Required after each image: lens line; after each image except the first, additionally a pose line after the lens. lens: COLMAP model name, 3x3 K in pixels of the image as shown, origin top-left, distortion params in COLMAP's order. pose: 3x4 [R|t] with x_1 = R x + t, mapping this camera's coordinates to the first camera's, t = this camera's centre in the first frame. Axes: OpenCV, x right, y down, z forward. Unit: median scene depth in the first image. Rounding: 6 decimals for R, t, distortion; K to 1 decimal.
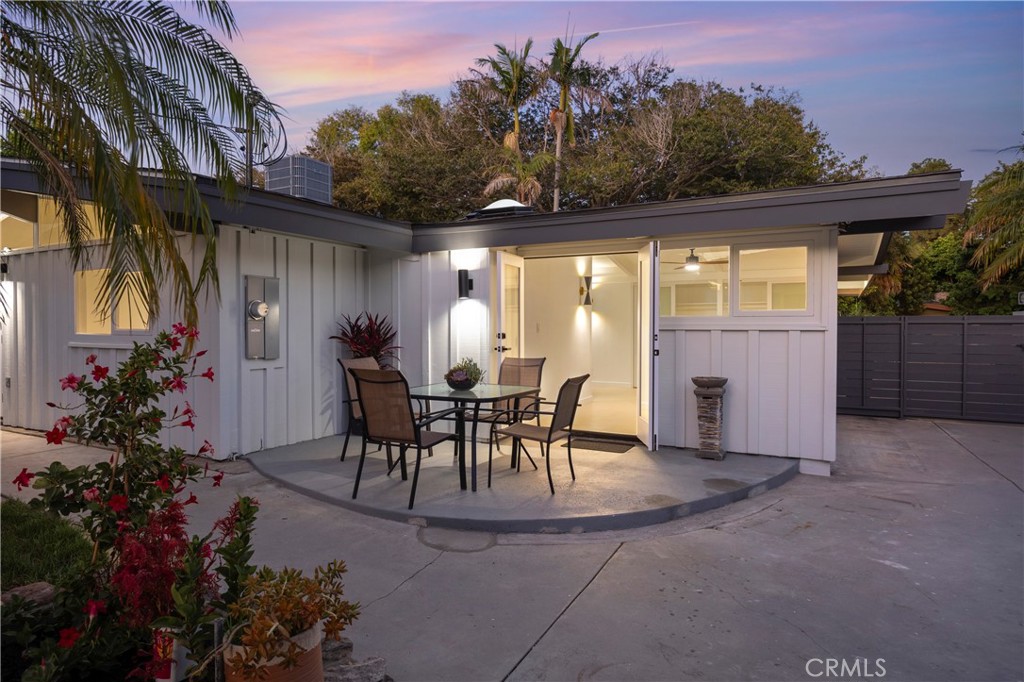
lens RADIAL K [[598.4, 0, 511.4], [0, 598.4, 343.8], [0, 0, 1]] dist [0.006202, 0.000728]
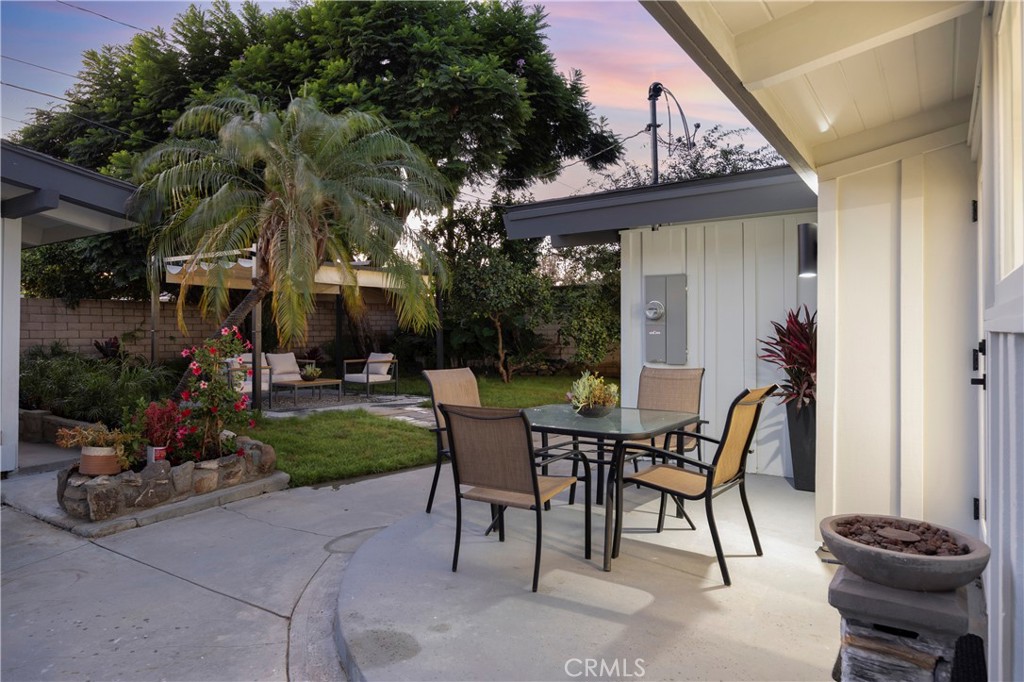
lens RADIAL K [[642.6, 0, 512.0], [0, 642.6, 335.8], [0, 0, 1]] dist [-0.009428, -0.003279]
pose [[-0.135662, -0.003922, -0.990747, 0.614477], [-0.021225, 0.999774, -0.001052, -0.011131], [0.990528, 0.020886, -0.135714, 0.912323]]
